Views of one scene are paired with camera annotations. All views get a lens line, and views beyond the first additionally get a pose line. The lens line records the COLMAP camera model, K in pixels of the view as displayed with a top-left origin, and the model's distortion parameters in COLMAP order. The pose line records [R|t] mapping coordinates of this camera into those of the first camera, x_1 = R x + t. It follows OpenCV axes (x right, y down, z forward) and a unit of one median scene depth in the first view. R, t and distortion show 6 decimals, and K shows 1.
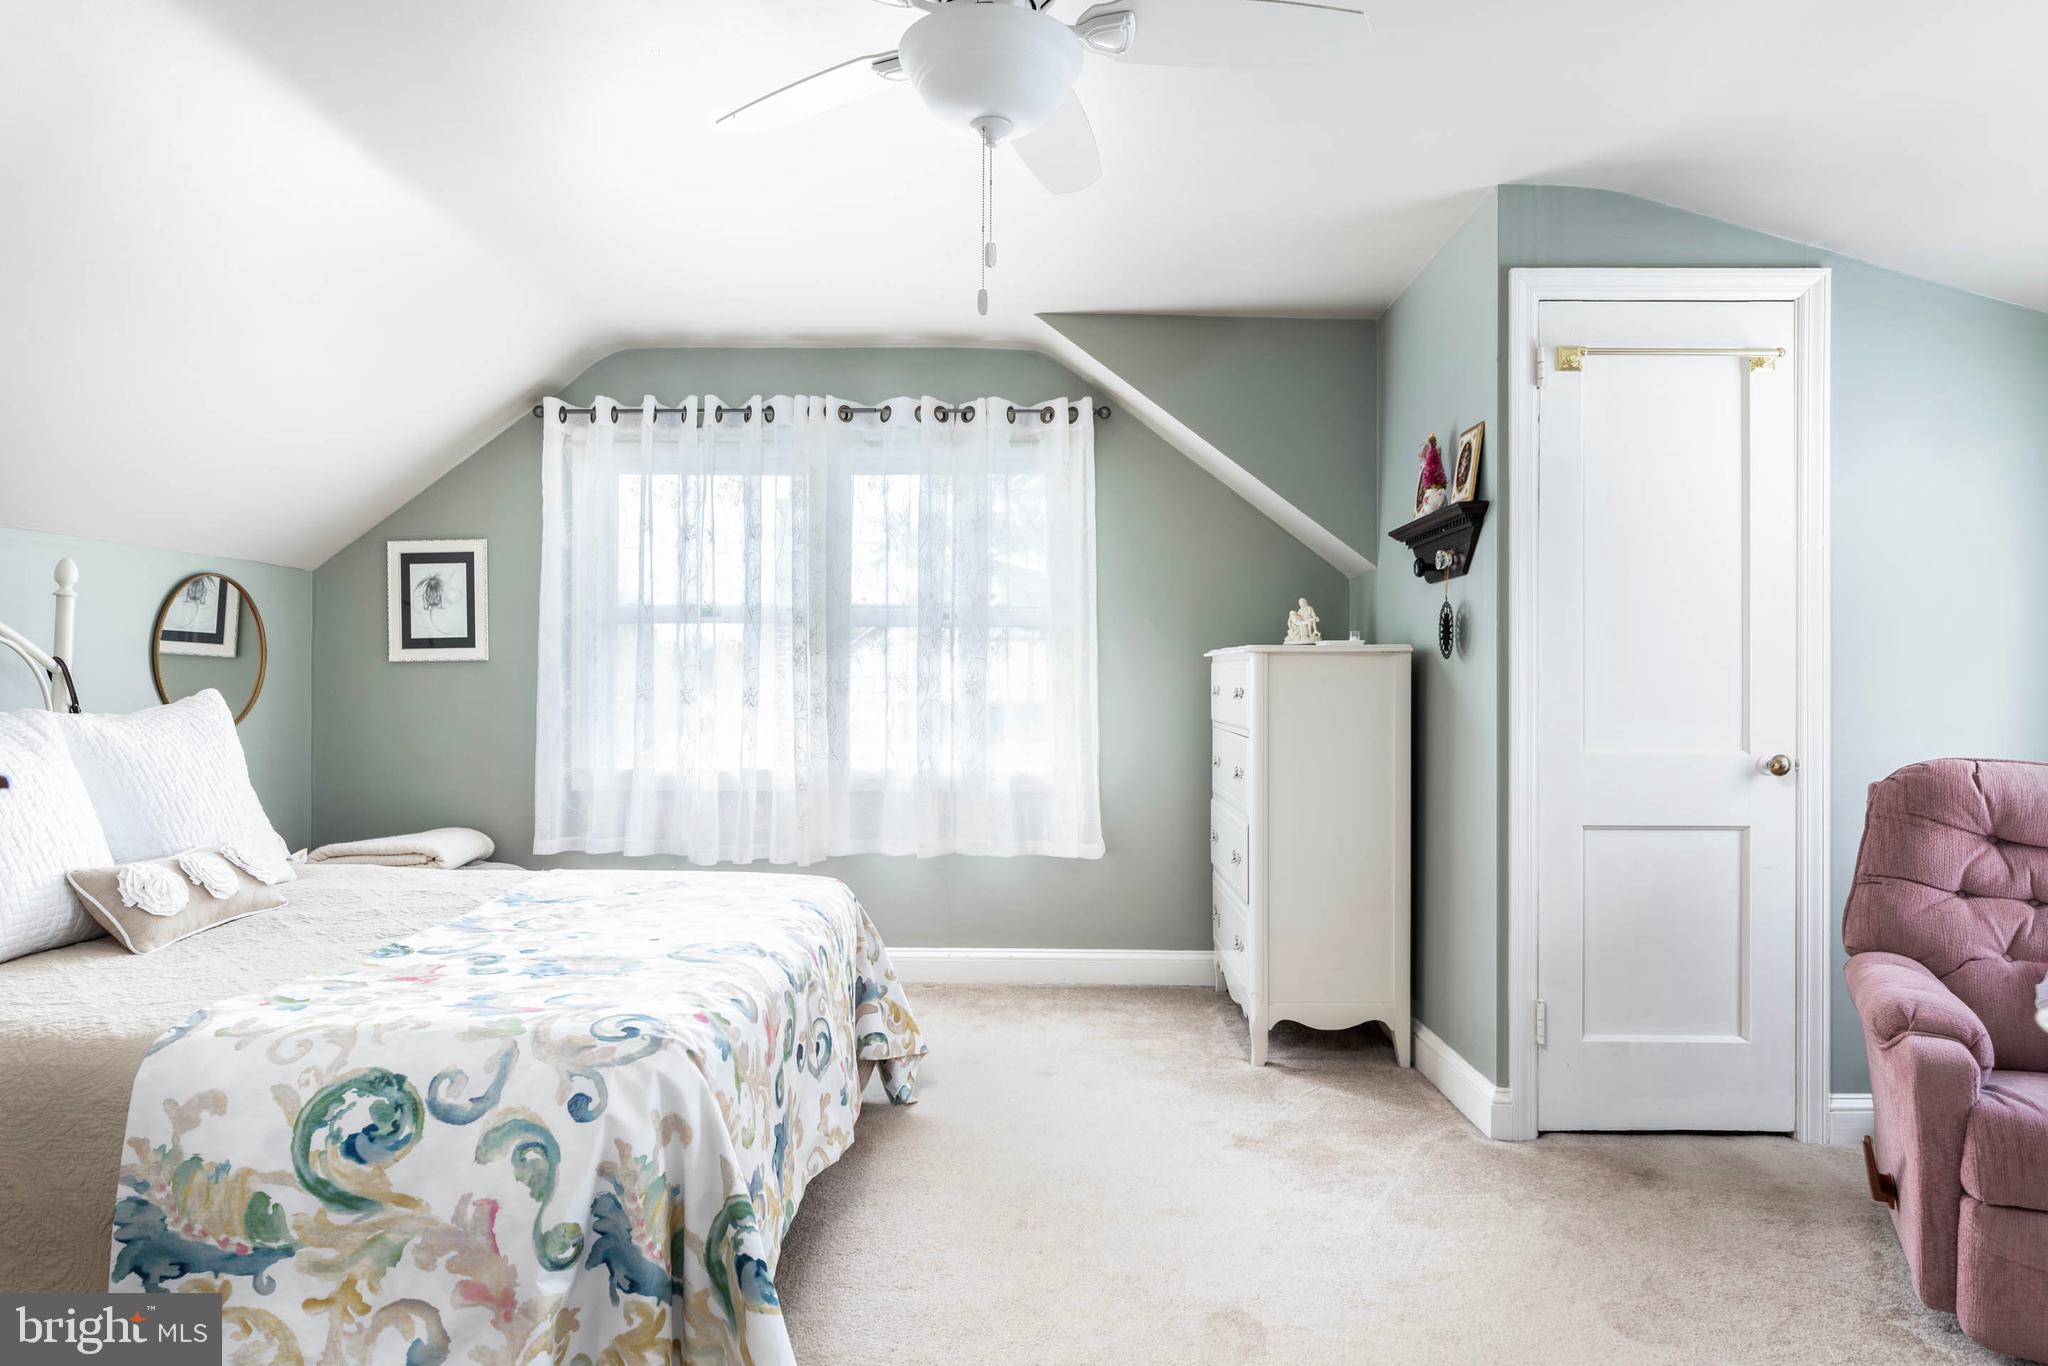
lens RADIAL K [[1176.6, 0, 1018.3], [0, 1176.6, 685.3], [0, 0, 1]] dist [-0.000916, 0.001797]
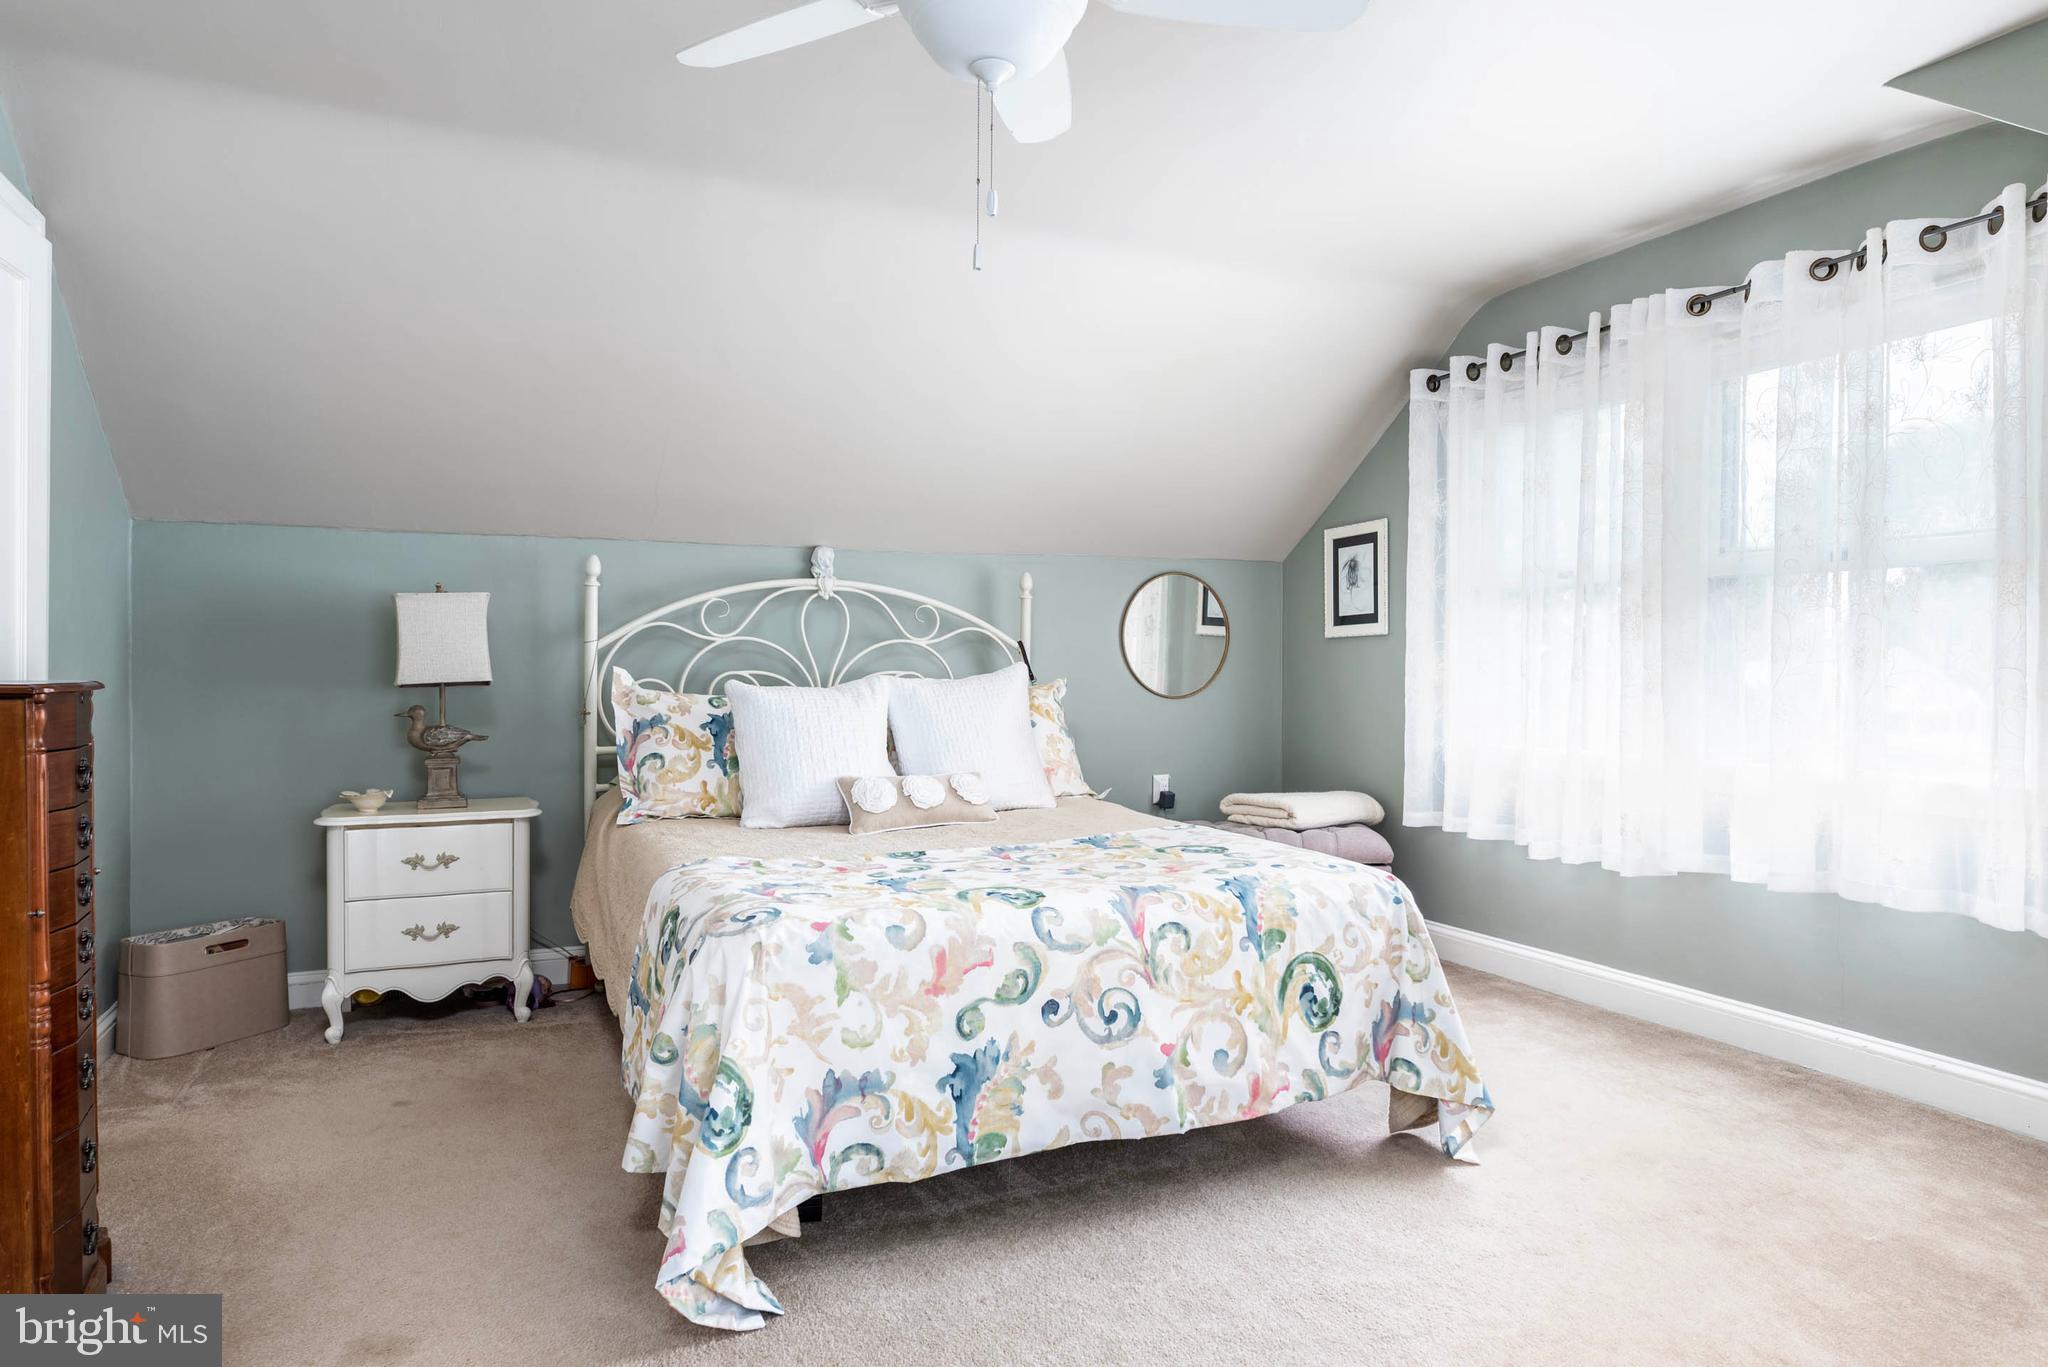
lens RADIAL K [[1176.6, 0, 1018.3], [0, 1176.6, 685.8], [0, 0, 1]] dist [-0.000916, 0.001797]
pose [[0.441337, 0.014988, -0.897216, 0.357093], [0.003939, 0.999819, 0.018640, 0.003853], [0.897333, -0.011761, 0.441198, 0.254298]]
